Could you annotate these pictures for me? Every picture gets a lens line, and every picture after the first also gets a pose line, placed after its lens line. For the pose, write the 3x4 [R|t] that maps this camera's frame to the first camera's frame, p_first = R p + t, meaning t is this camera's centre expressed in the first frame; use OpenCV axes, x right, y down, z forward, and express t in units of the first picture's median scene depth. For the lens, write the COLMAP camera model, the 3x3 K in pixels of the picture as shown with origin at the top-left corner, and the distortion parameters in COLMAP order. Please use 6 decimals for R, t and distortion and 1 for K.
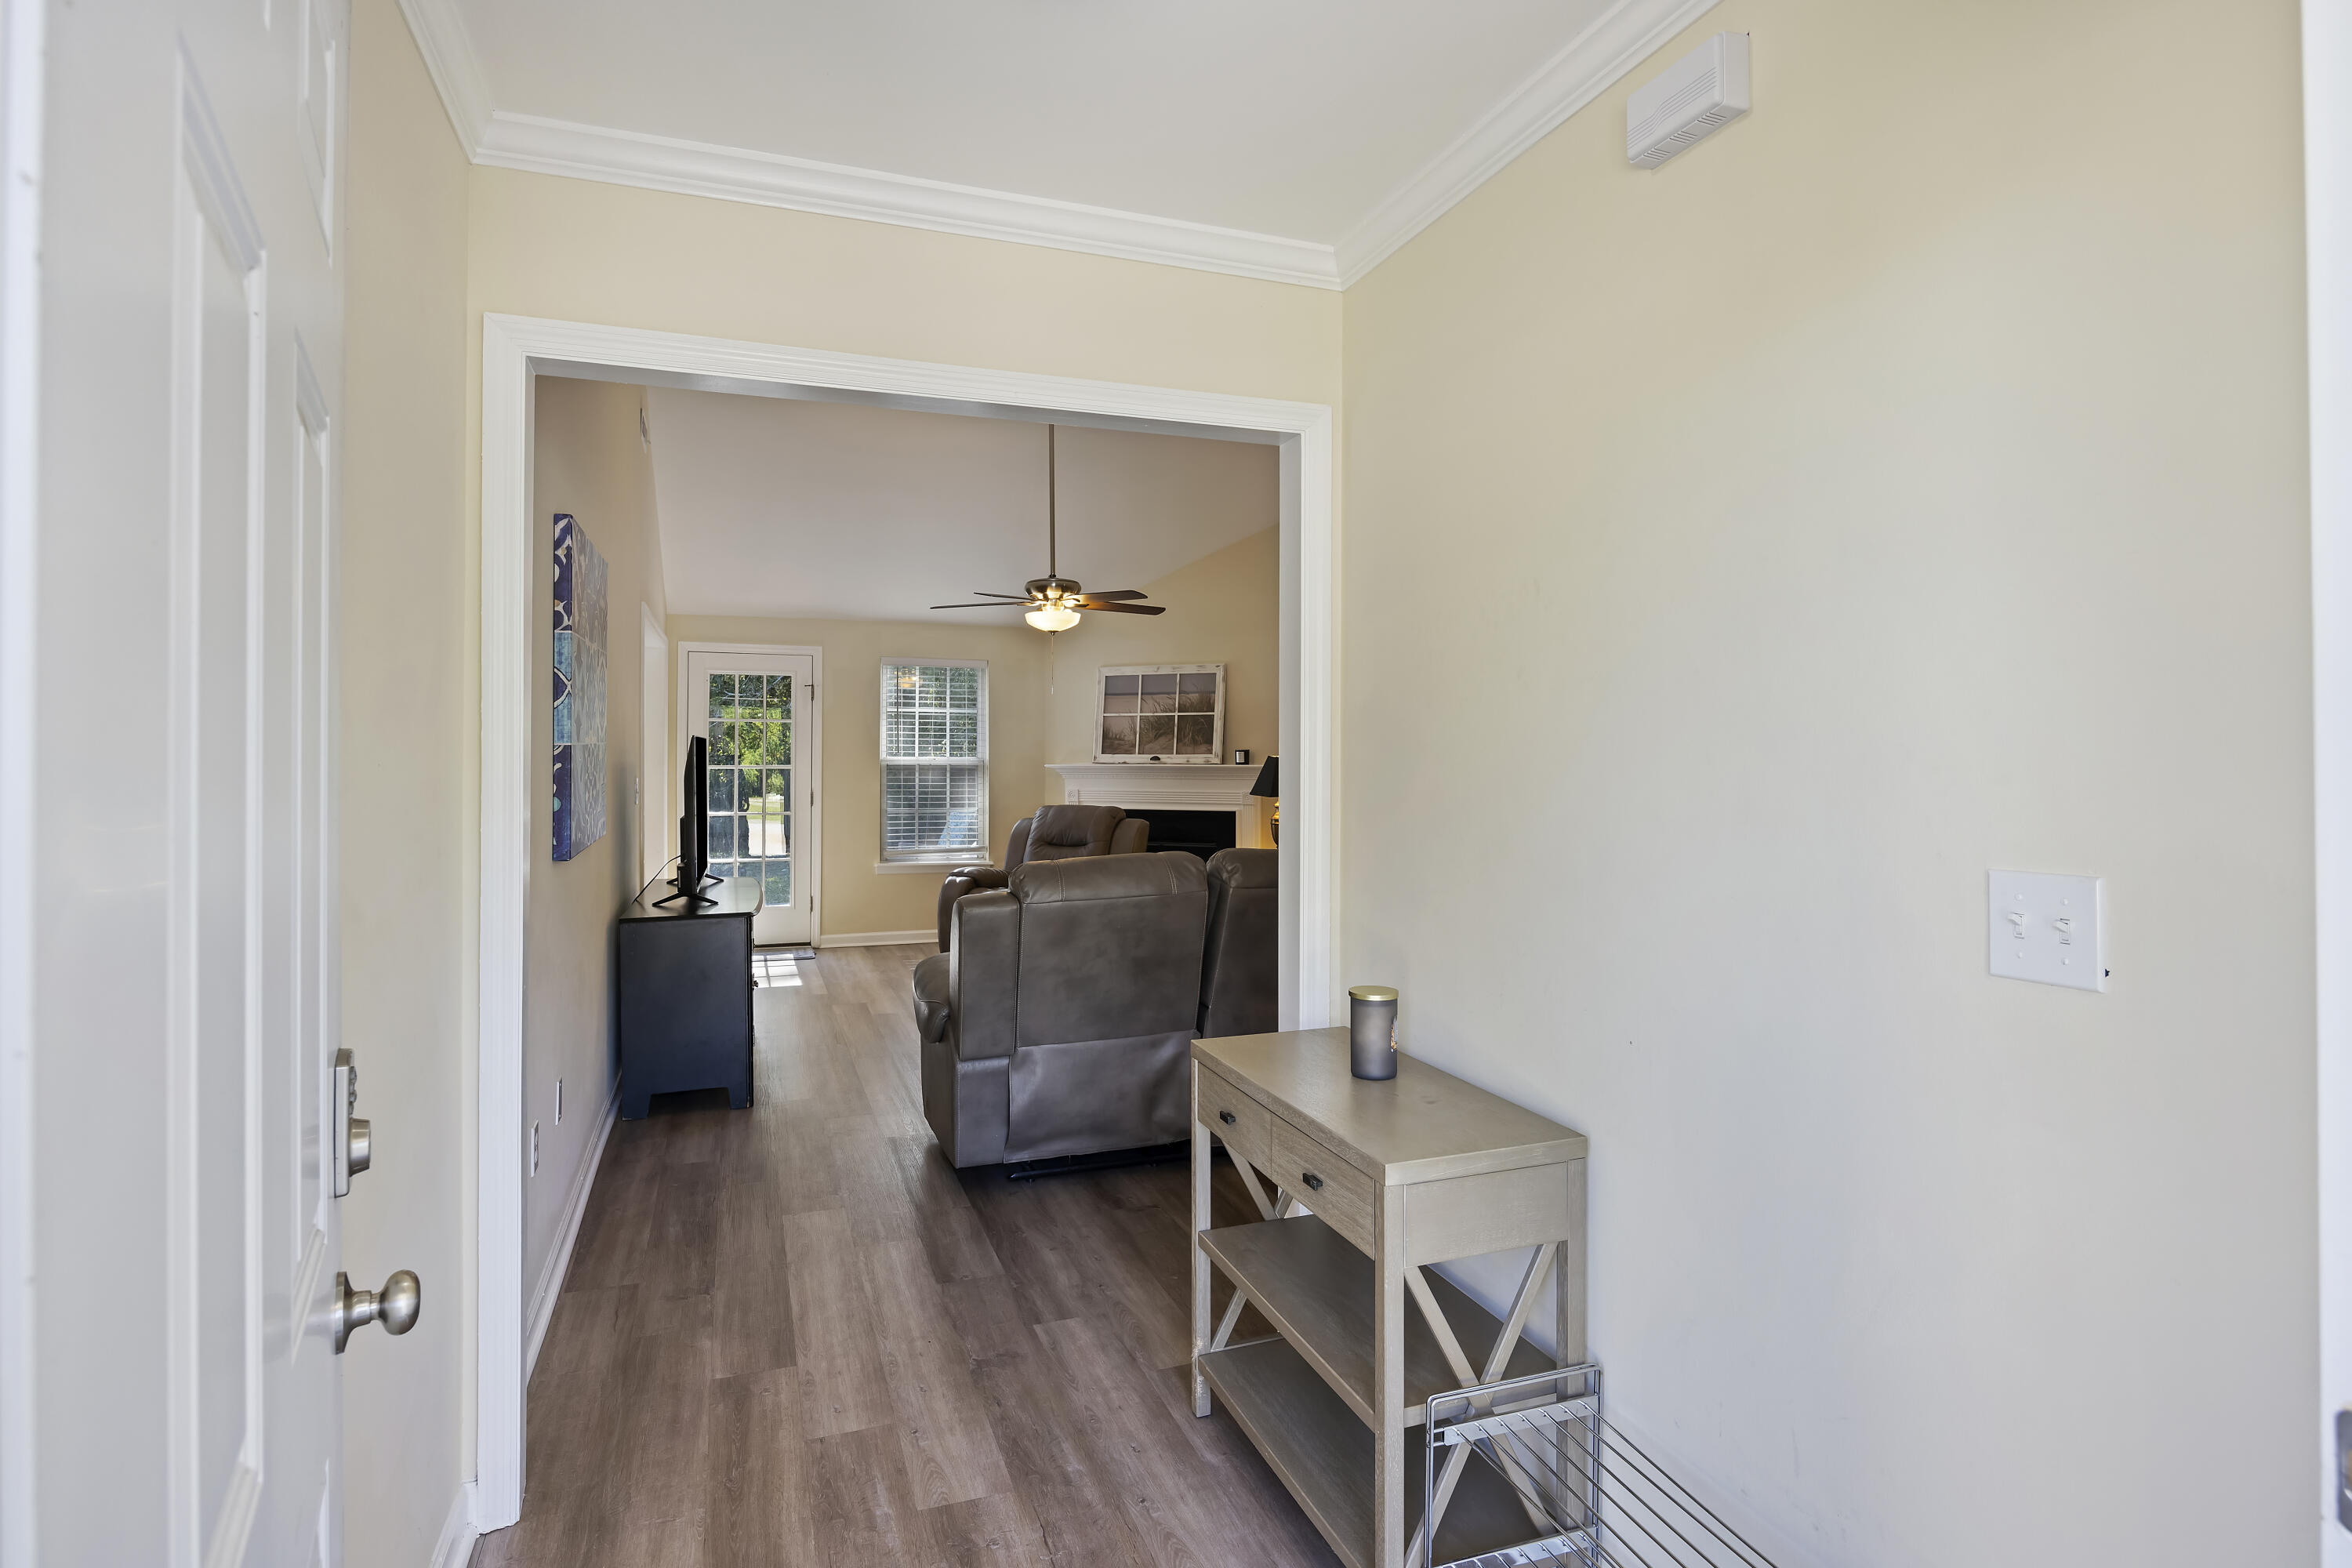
lens RADIAL K [[1184.6, 0, 1183.6], [0, 1184.6, 766.7], [0, 0, 1]] dist [0.000396, 0.000086]
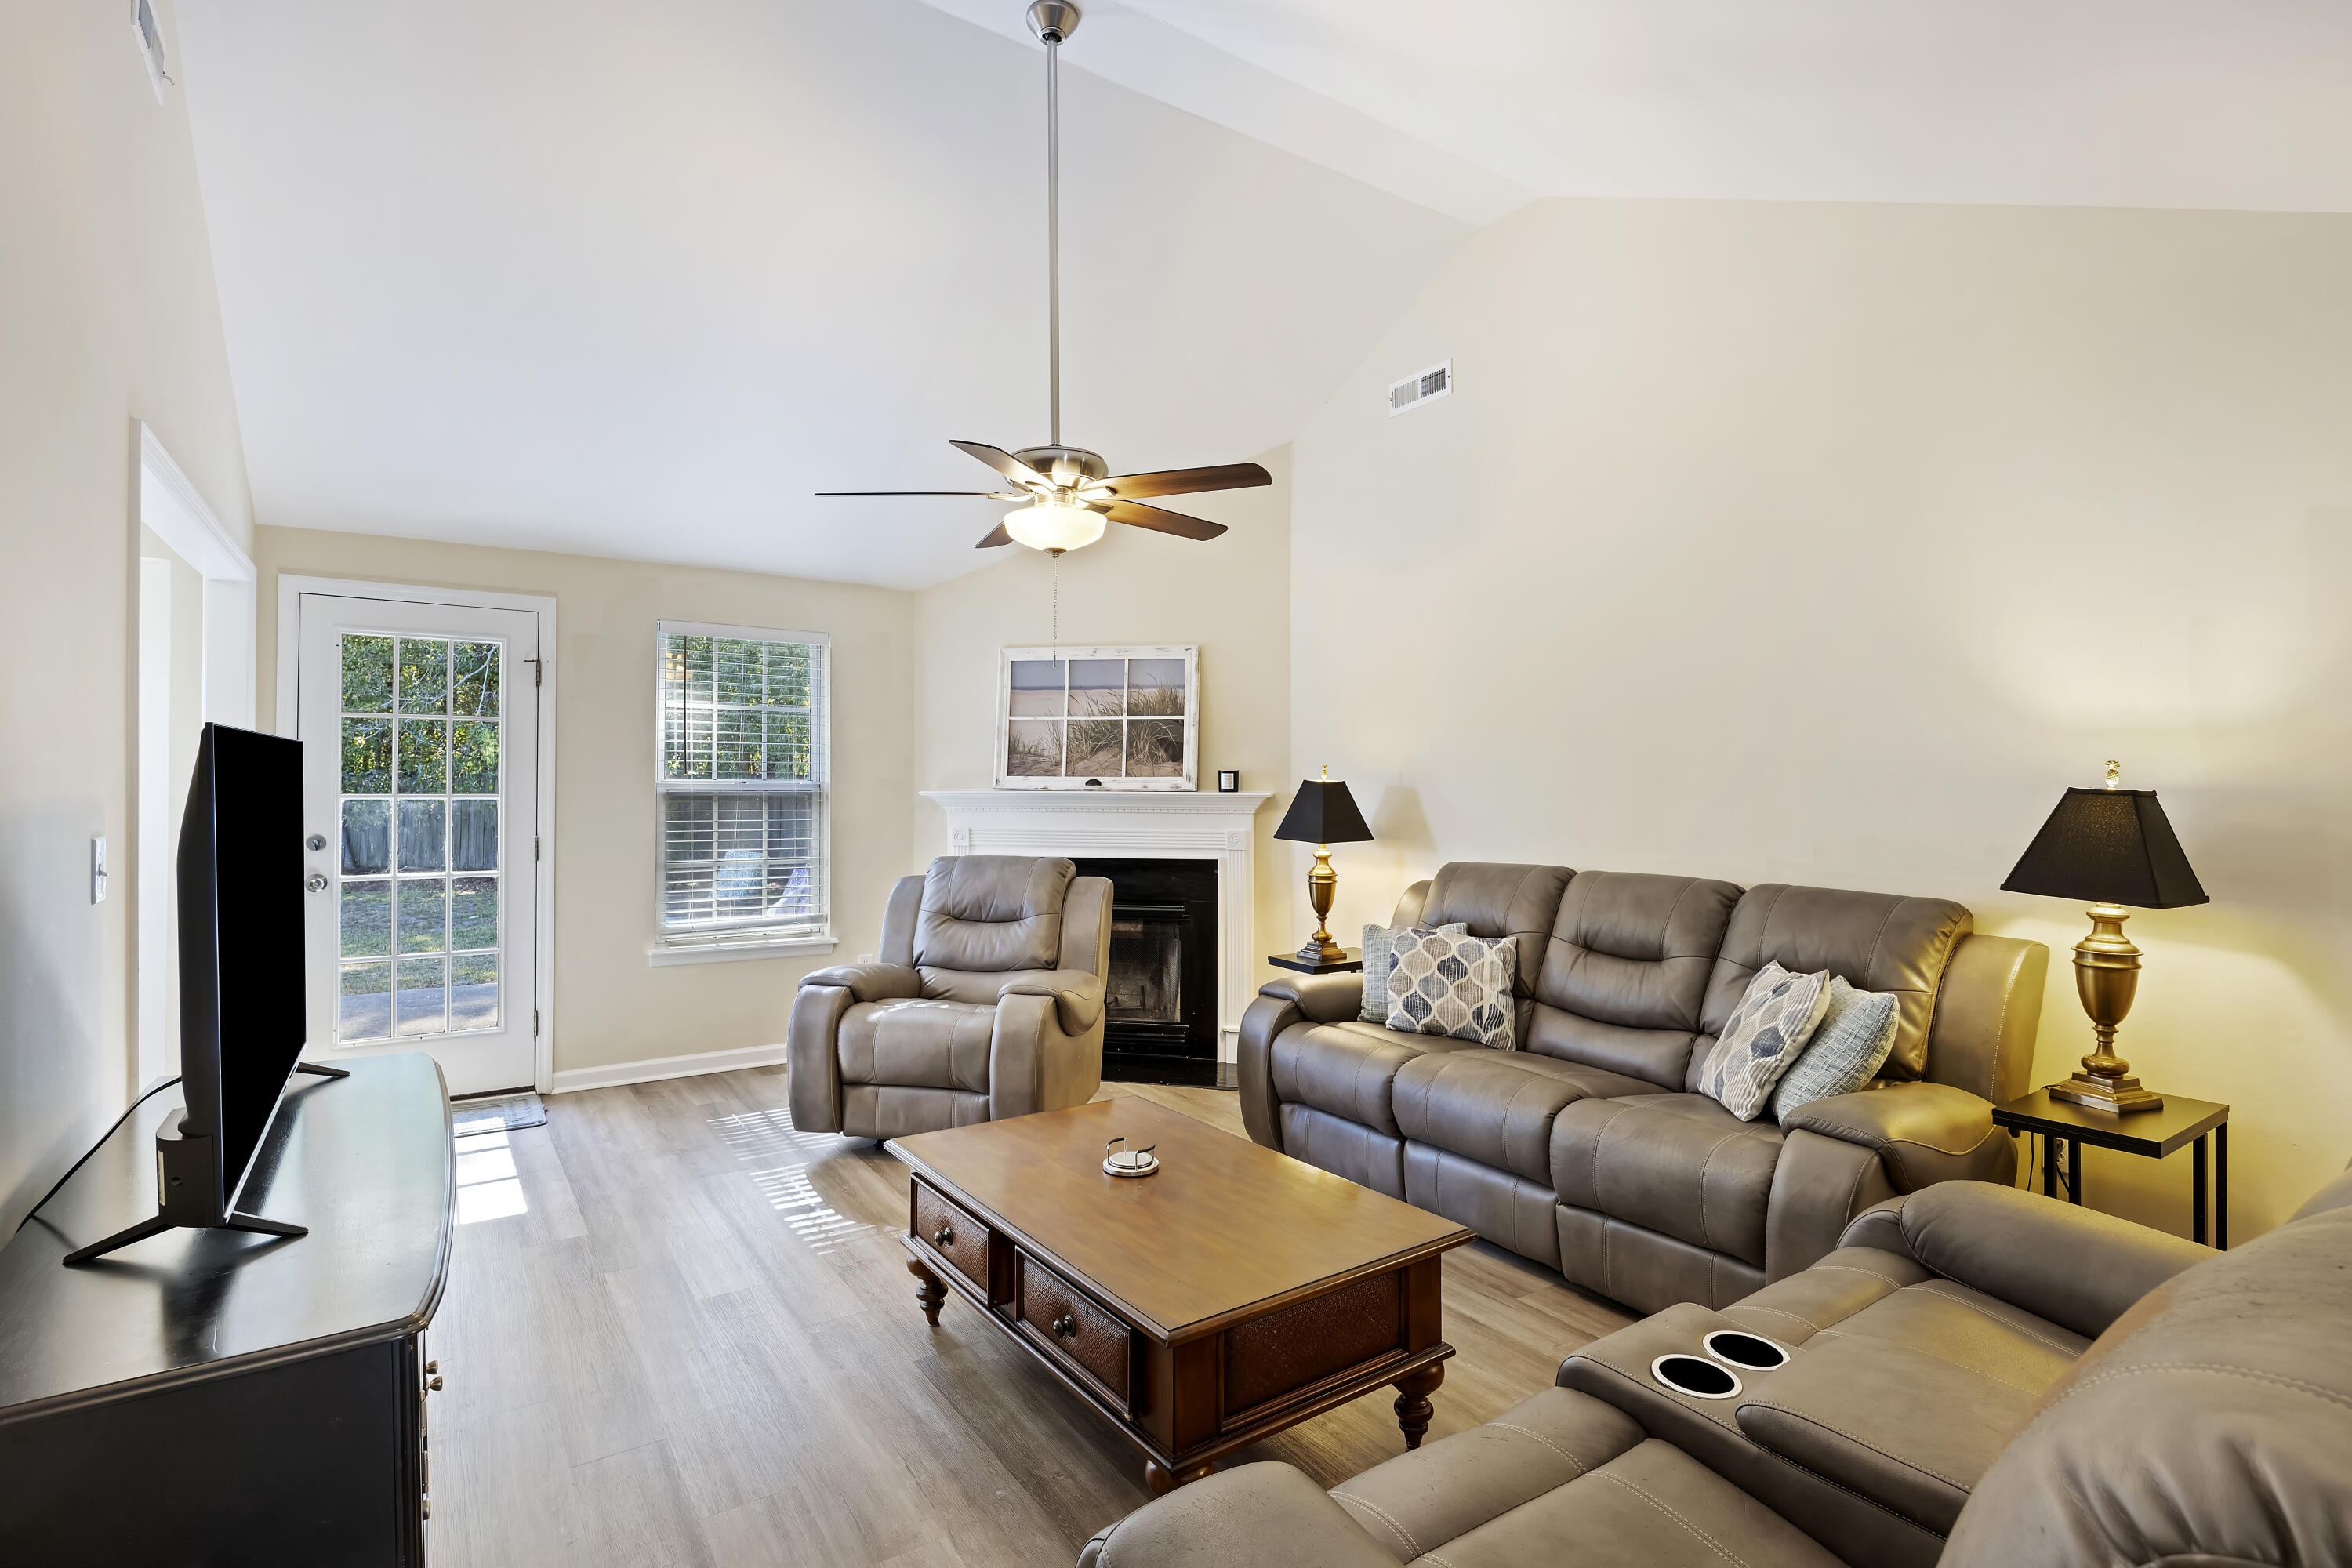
lens RADIAL K [[1123.8, 0, 1182.7], [0, 1123.8, 781.8], [0, 0, 1]] dist [-0.011898, -0.001317]
pose [[0.969922, 0.000690, 0.243416, -0.133006], [0.000499, 0.999988, -0.004821, -0.004358], [-0.243416, 0.004797, 0.969910, 0.366109]]
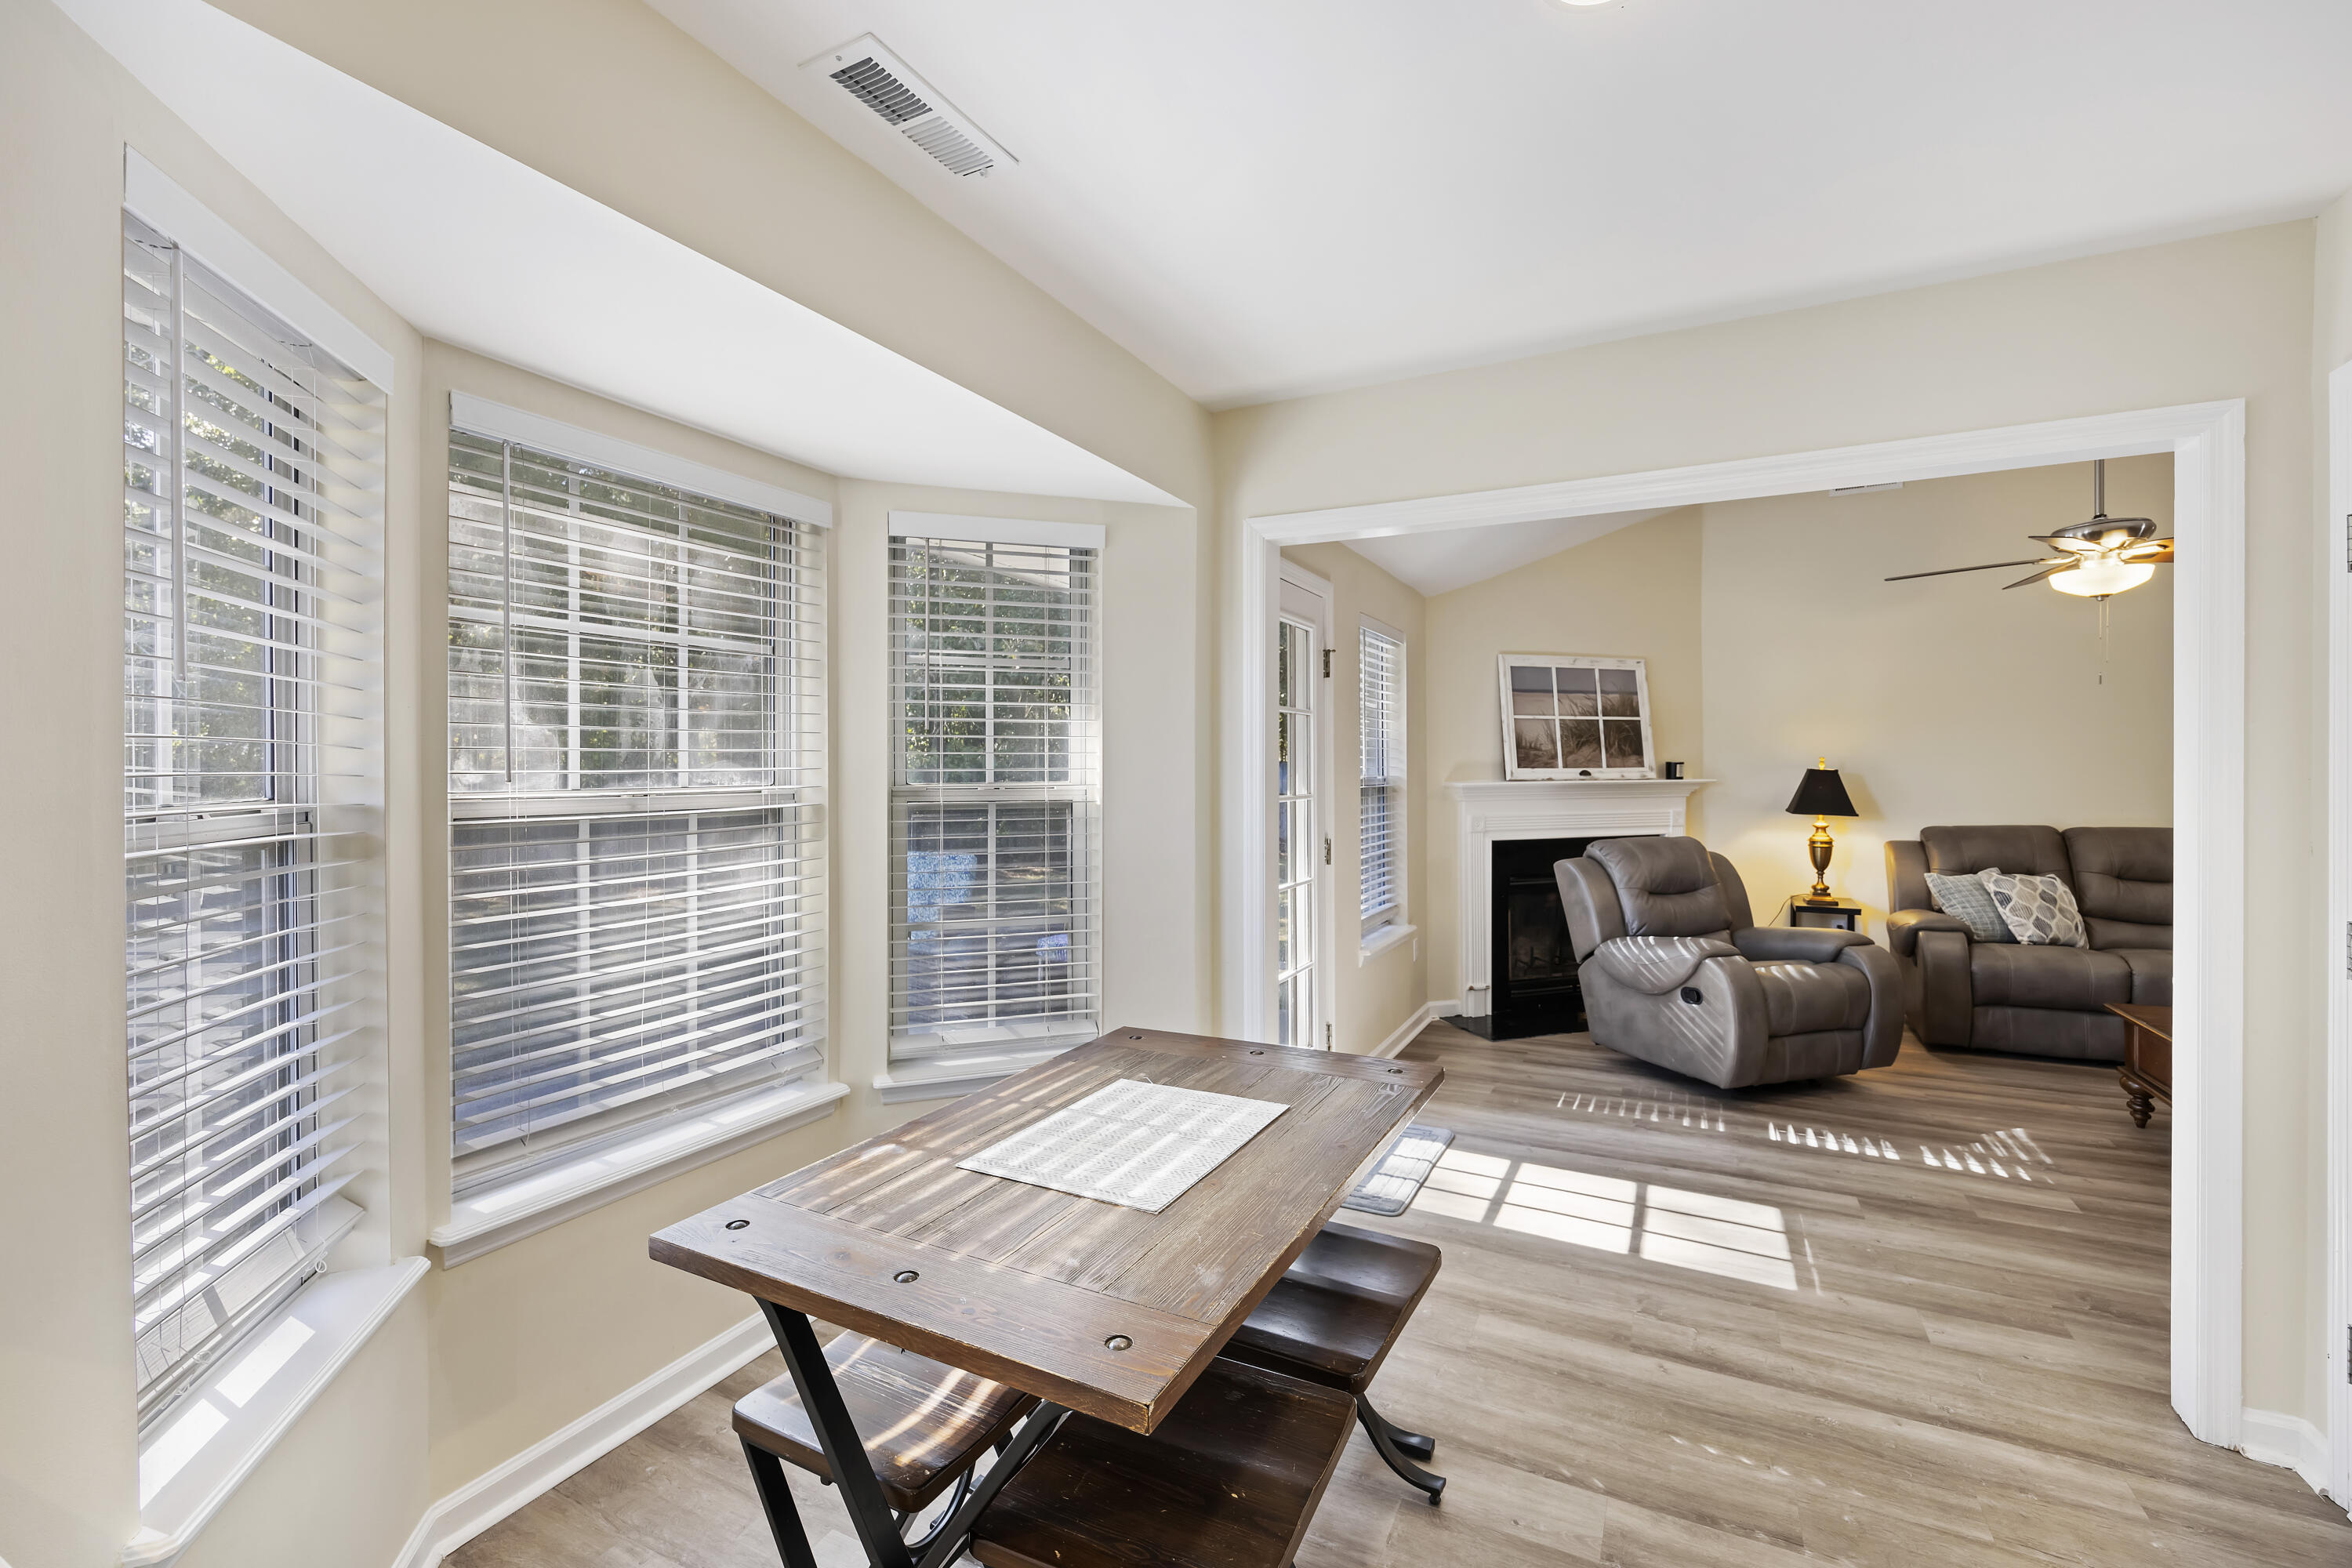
lens RADIAL K [[1004.7, 0, 1184.8], [0, 1004.7, 772.4], [0, 0, 1]] dist [-0.000370, 0.000113]
pose [[0.735646, -0.010509, 0.677285, -0.689125], [0.014543, 0.999894, -0.000281, -0.011362], [-0.677210, 0.010056, 0.735721, 0.693788]]
